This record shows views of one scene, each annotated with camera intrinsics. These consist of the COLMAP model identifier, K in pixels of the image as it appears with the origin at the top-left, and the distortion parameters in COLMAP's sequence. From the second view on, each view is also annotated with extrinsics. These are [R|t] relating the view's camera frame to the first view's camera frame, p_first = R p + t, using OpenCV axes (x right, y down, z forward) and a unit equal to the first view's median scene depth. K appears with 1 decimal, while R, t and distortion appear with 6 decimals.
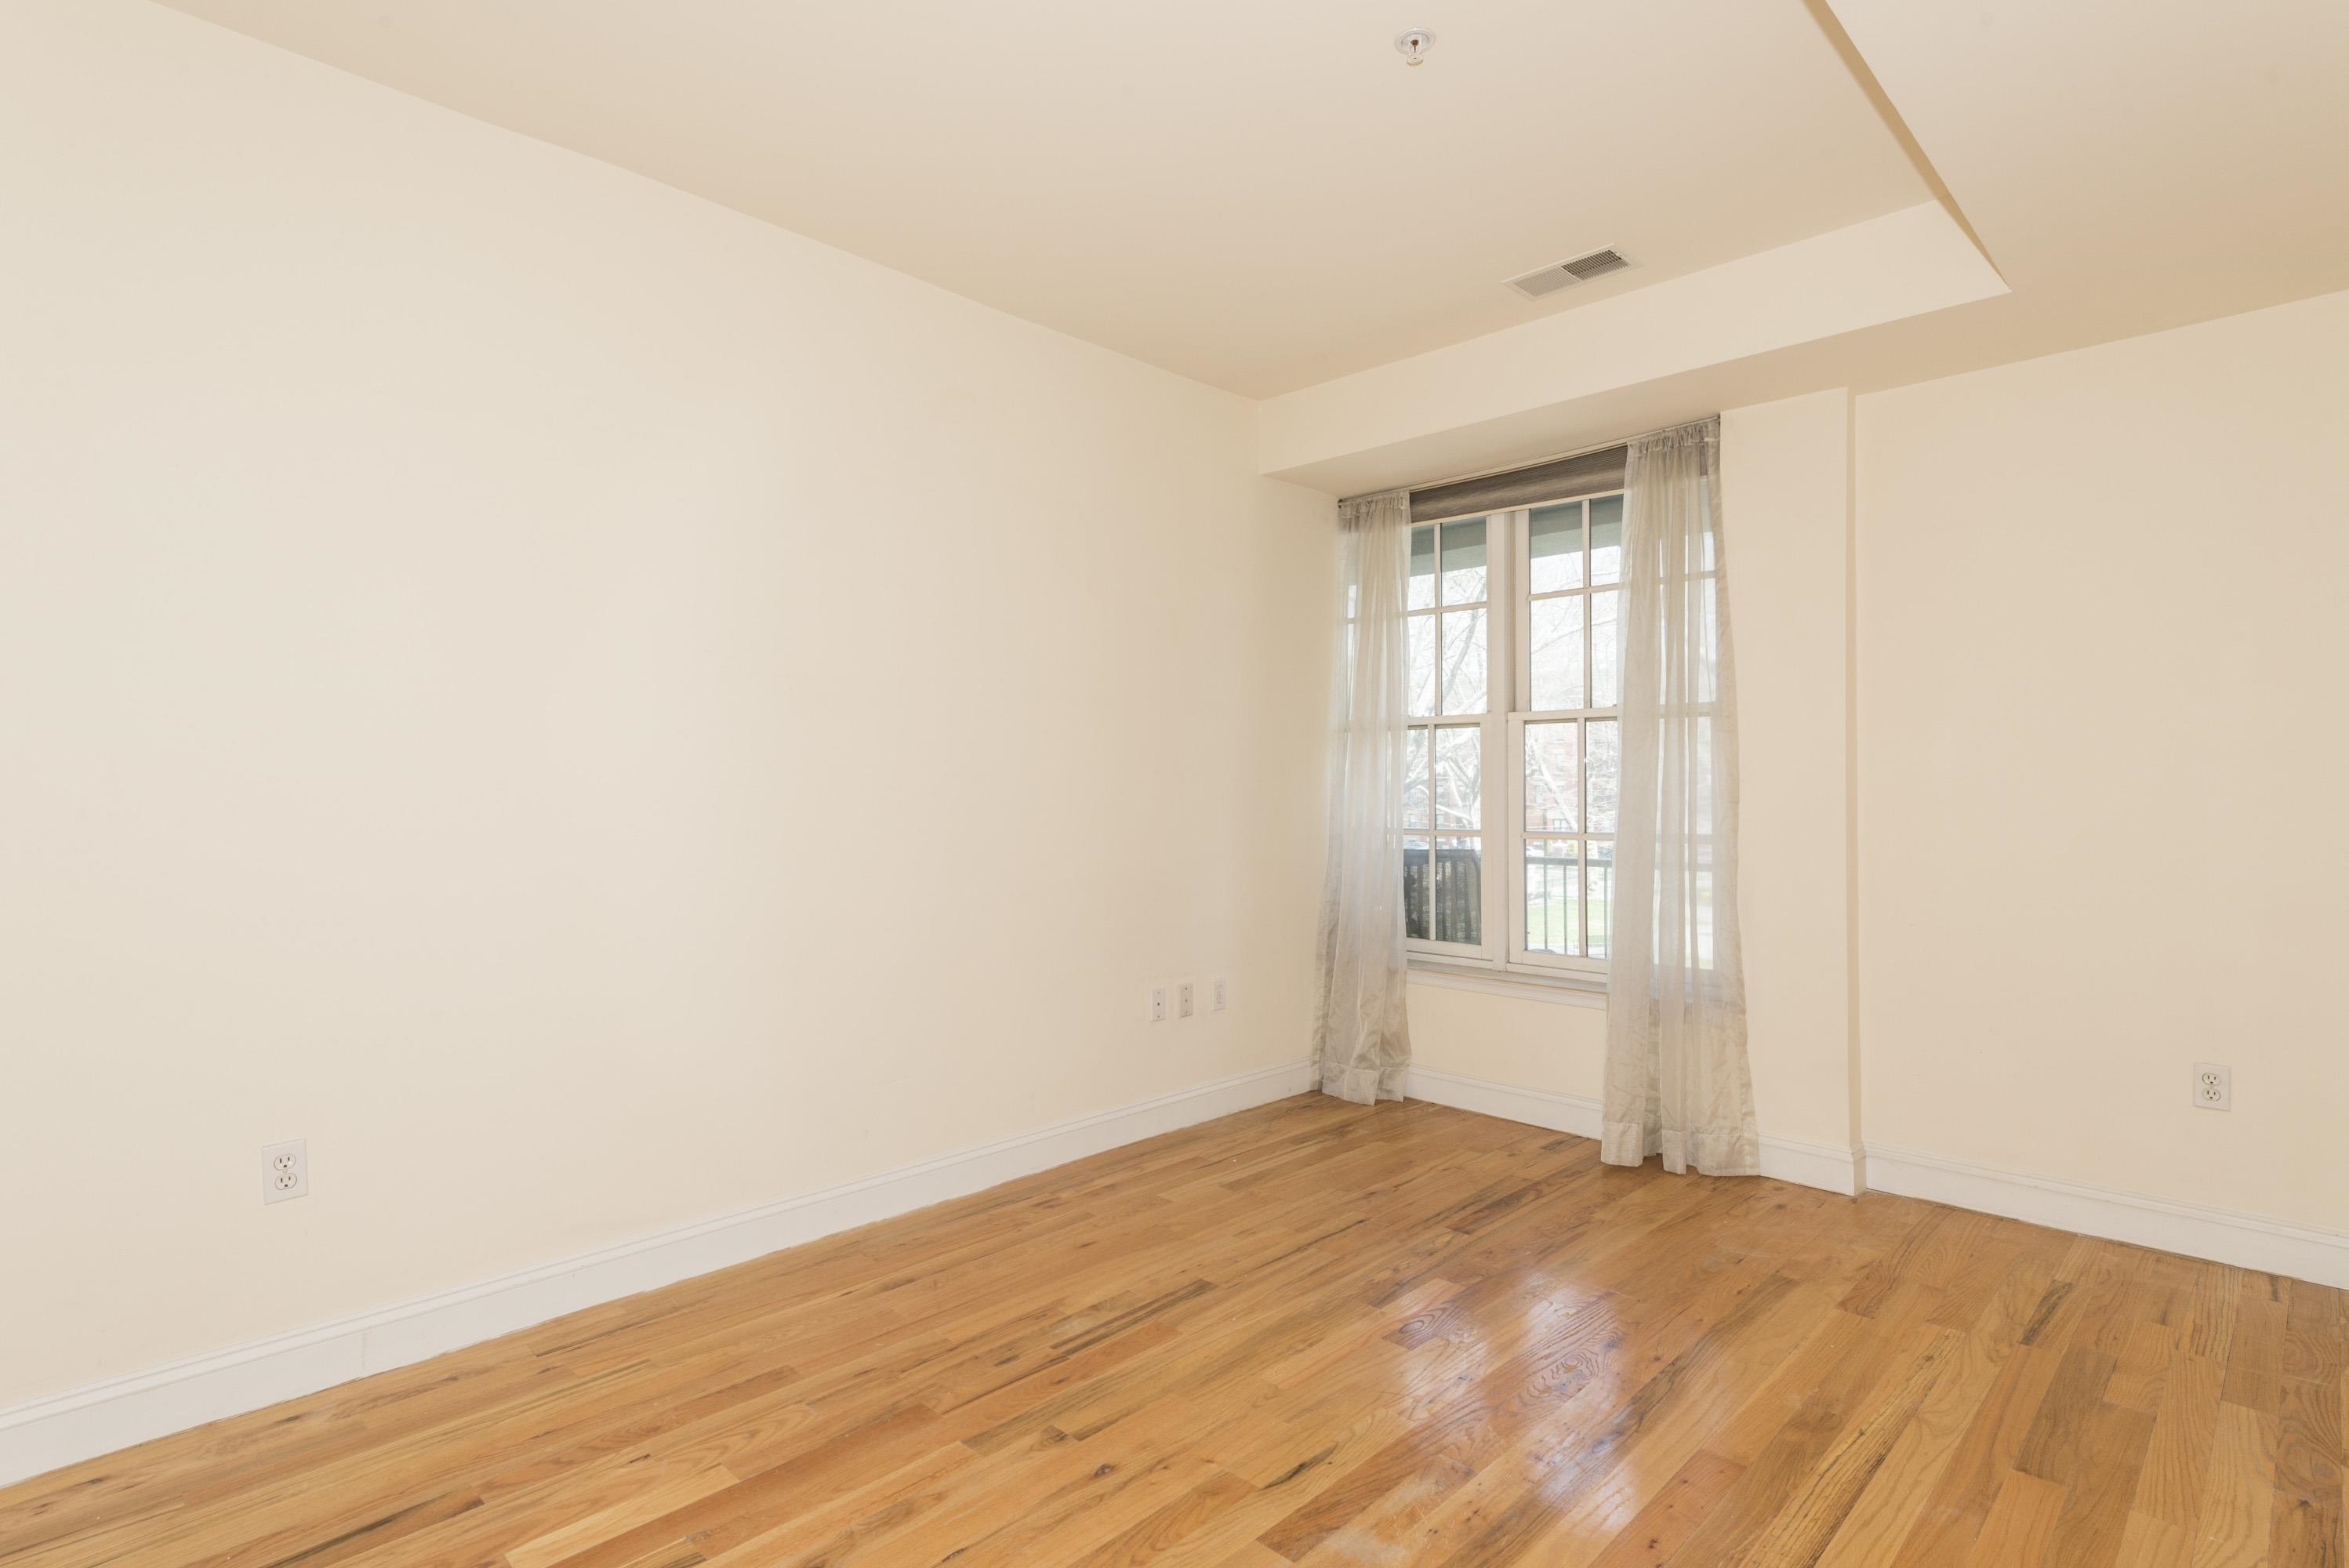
lens RADIAL K [[1168.0, 0, 1183.0], [0, 1168.0, 777.6], [0, 0, 1]] dist [0.021824, -0.009699]
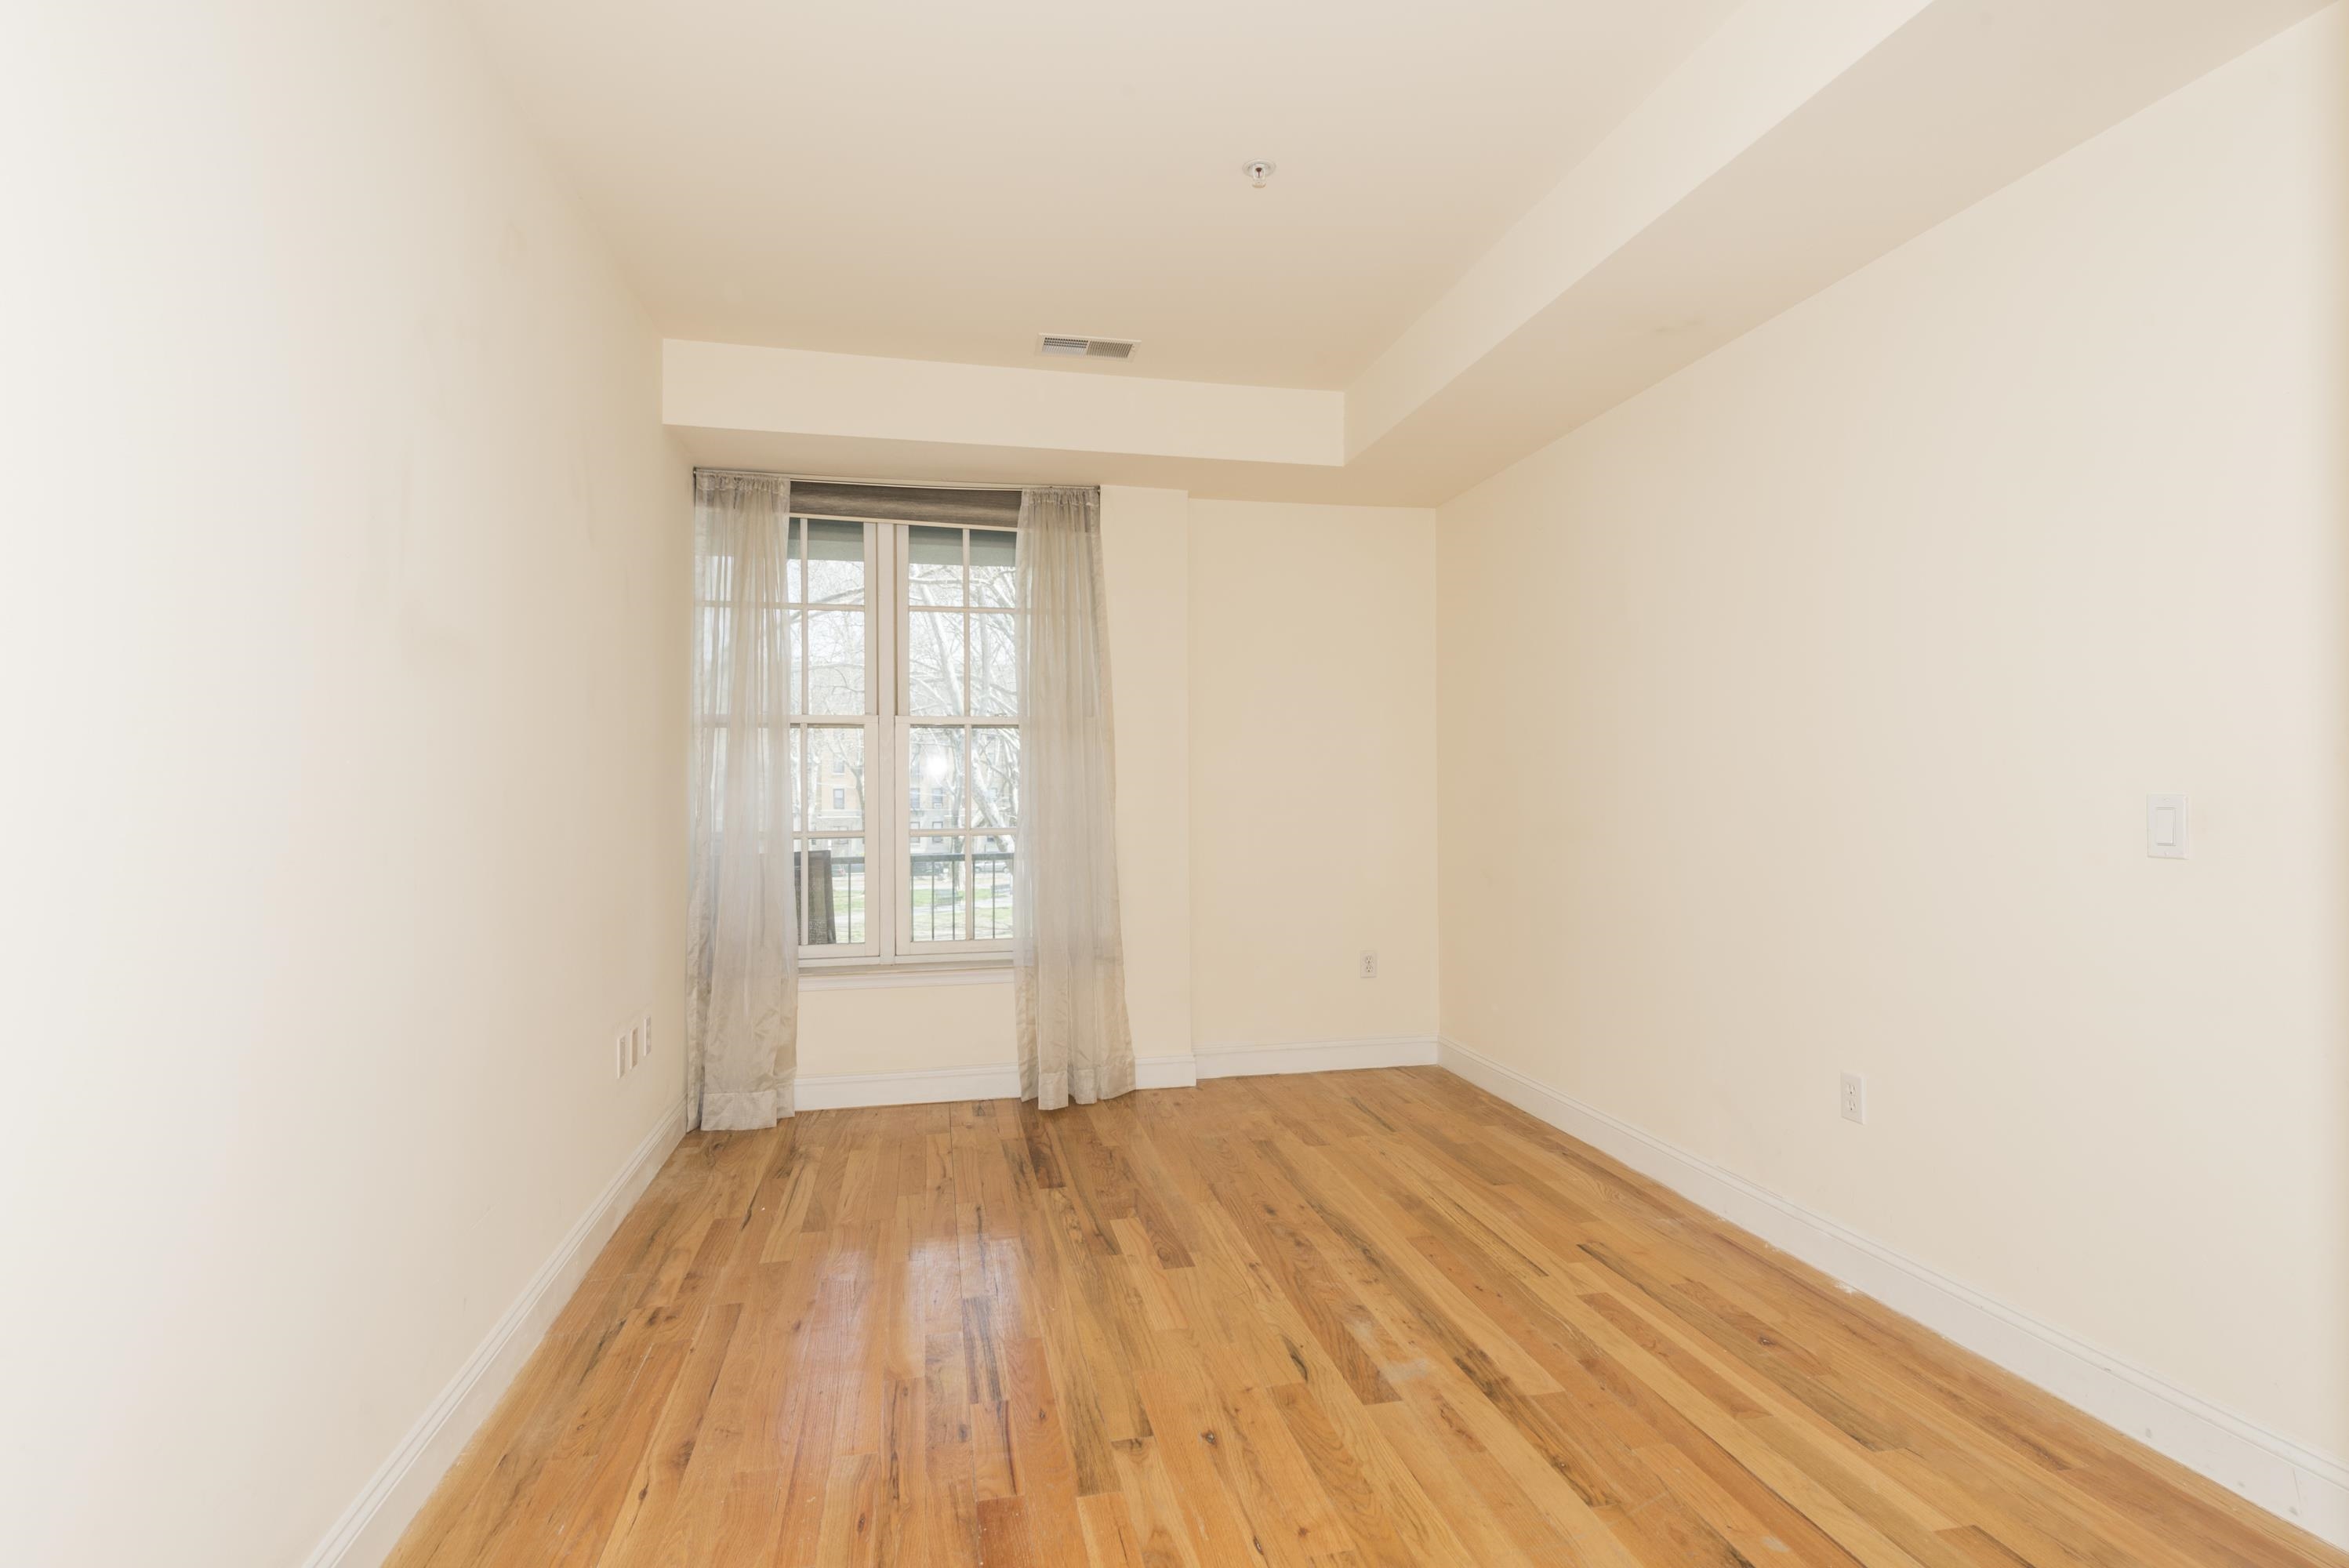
lens RADIAL K [[1168.0, 0, 1183.0], [0, 1168.0, 777.6], [0, 0, 1]] dist [0.021824, -0.009699]
pose [[0.547567, 0.007084, 0.836732, -0.496607], [-0.000603, 0.999967, -0.008071, 0.008482], [-0.836761, 0.003915, 0.547554, 0.235735]]
